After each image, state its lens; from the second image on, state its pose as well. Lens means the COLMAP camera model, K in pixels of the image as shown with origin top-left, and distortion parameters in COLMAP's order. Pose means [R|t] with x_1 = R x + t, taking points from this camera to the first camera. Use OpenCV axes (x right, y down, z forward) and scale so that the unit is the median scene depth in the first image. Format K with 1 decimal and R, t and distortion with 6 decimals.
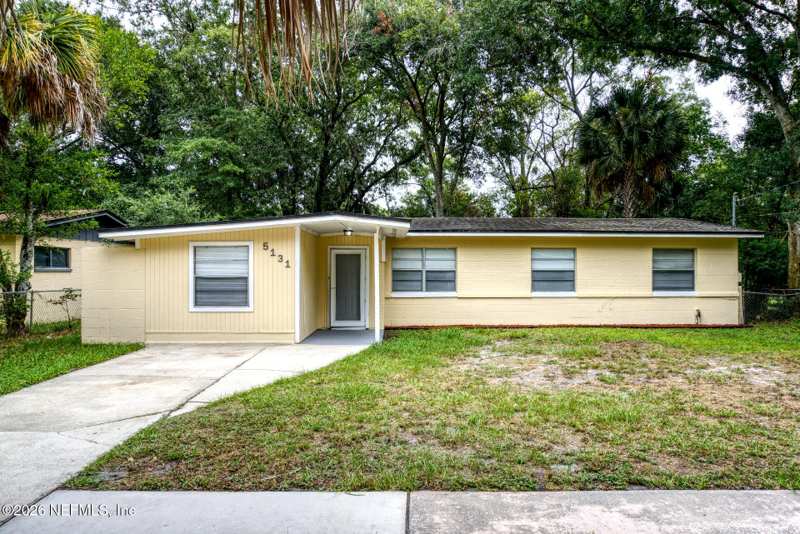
lens RADIAL K [[585.2, 0, 400.2], [0, 585.2, 272.1], [0, 0, 1]] dist [-0.030377, -0.002234]
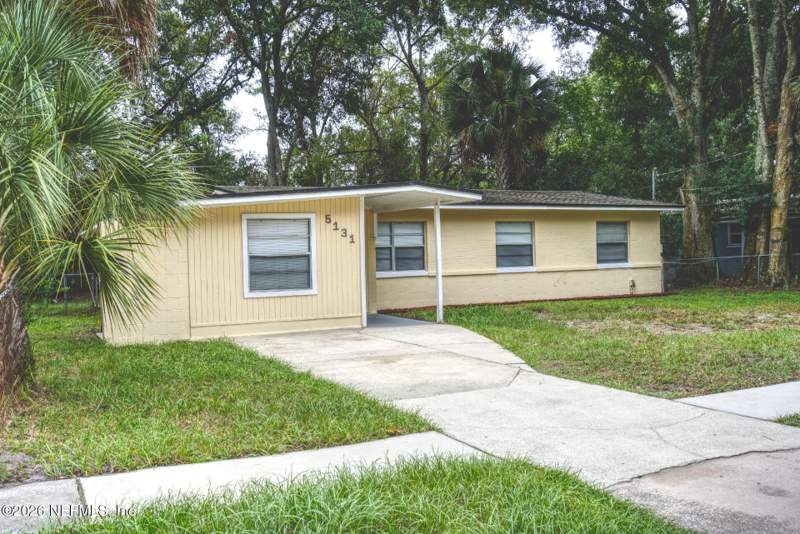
lens RADIAL K [[784.2, 0, 403.2], [0, 784.2, 270.2], [0, 0, 1]] dist [0.019400, 0.000000]
pose [[0.890847, -0.029563, 0.453340, -0.491144], [0.021732, 0.999511, 0.022476, 0.006002], [-0.453783, -0.010171, 0.891054, -0.070390]]
